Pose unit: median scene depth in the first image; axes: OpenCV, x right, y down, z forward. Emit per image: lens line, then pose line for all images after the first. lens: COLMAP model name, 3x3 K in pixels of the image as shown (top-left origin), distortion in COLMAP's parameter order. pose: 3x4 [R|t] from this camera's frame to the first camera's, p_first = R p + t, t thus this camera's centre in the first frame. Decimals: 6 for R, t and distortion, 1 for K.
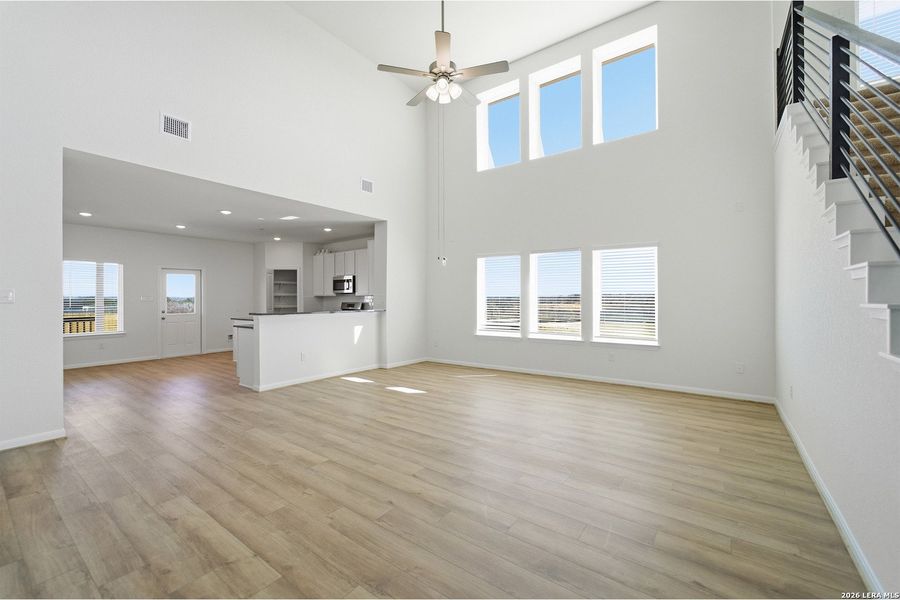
lens RADIAL K [[373.6, 0, 440.1], [0, 373.6, 299.5], [0, 0, 1]] dist [-0.002609, -0.000678]
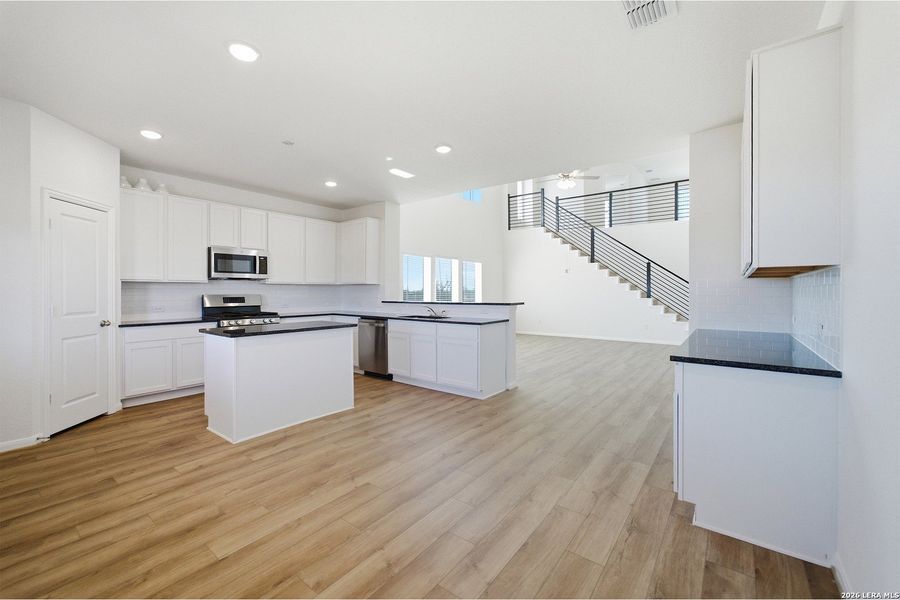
lens RADIAL K [[363.0, 0, 460.1], [0, 363.0, 295.3], [0, 0, 1]] dist [0.015945, 0.000103]
pose [[-0.002640, -0.002979, 0.999992, -2.322609], [0.001565, 0.999994, 0.002983, 0.023296], [-0.999995, 0.001572, -0.002635, 1.851730]]
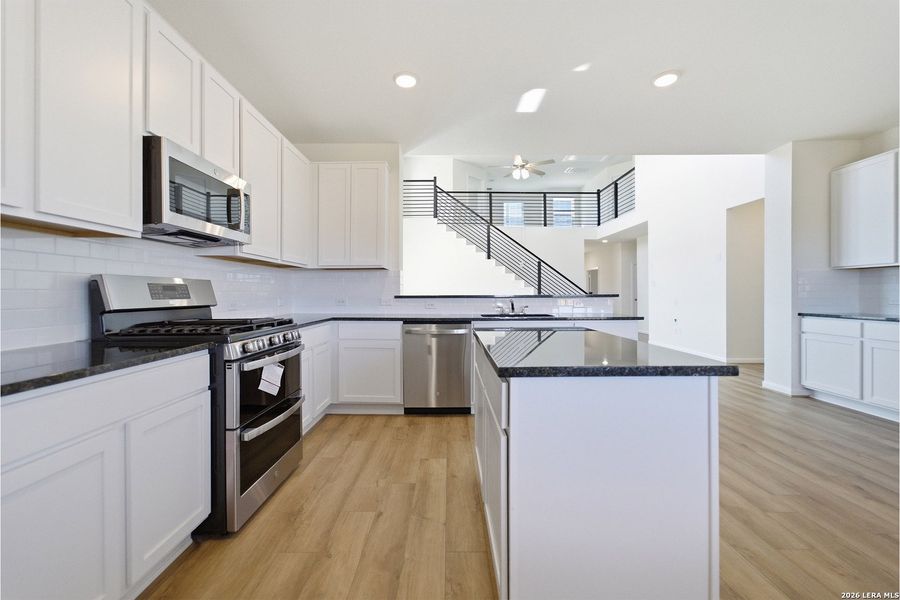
lens RADIAL K [[365.3, 0, 455.8], [0, 365.3, 293.5], [0, 0, 1]] dist [-0.000487, 0.000413]
pose [[-0.618840, 0.001290, 0.785516, -1.491543], [0.001038, 0.999999, -0.000824, 0.051761], [-0.785517, 0.000306, -0.618840, 2.864043]]
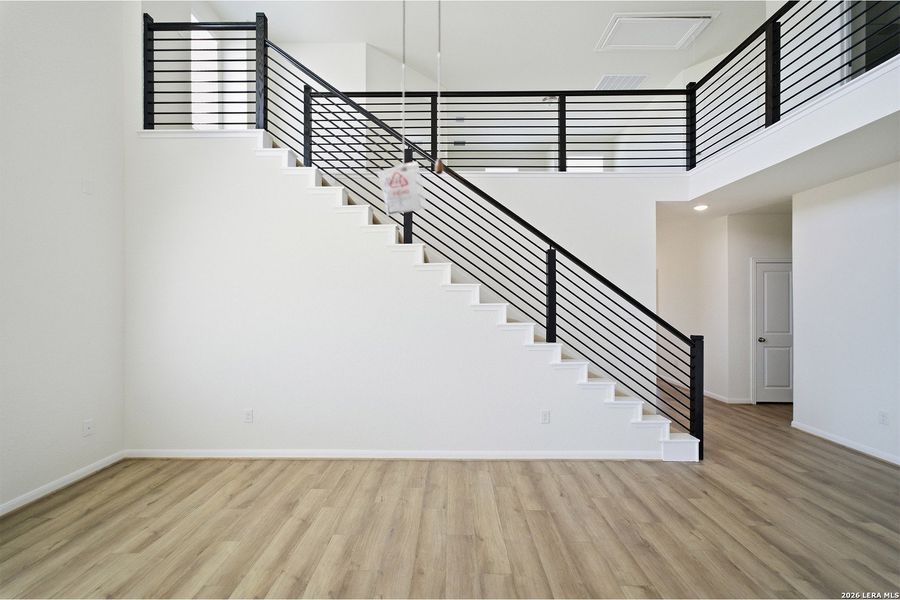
lens RADIAL K [[354.7, 0, 451.1], [0, 354.7, 301.3], [0, 0, 1]] dist [0.000118, 0.000179]
pose [[-0.598645, 0.000364, 0.801014, -0.164360], [0.001178, 0.999999, 0.000426, -0.068492], [-0.801014, 0.001199, -0.598645, 1.262706]]
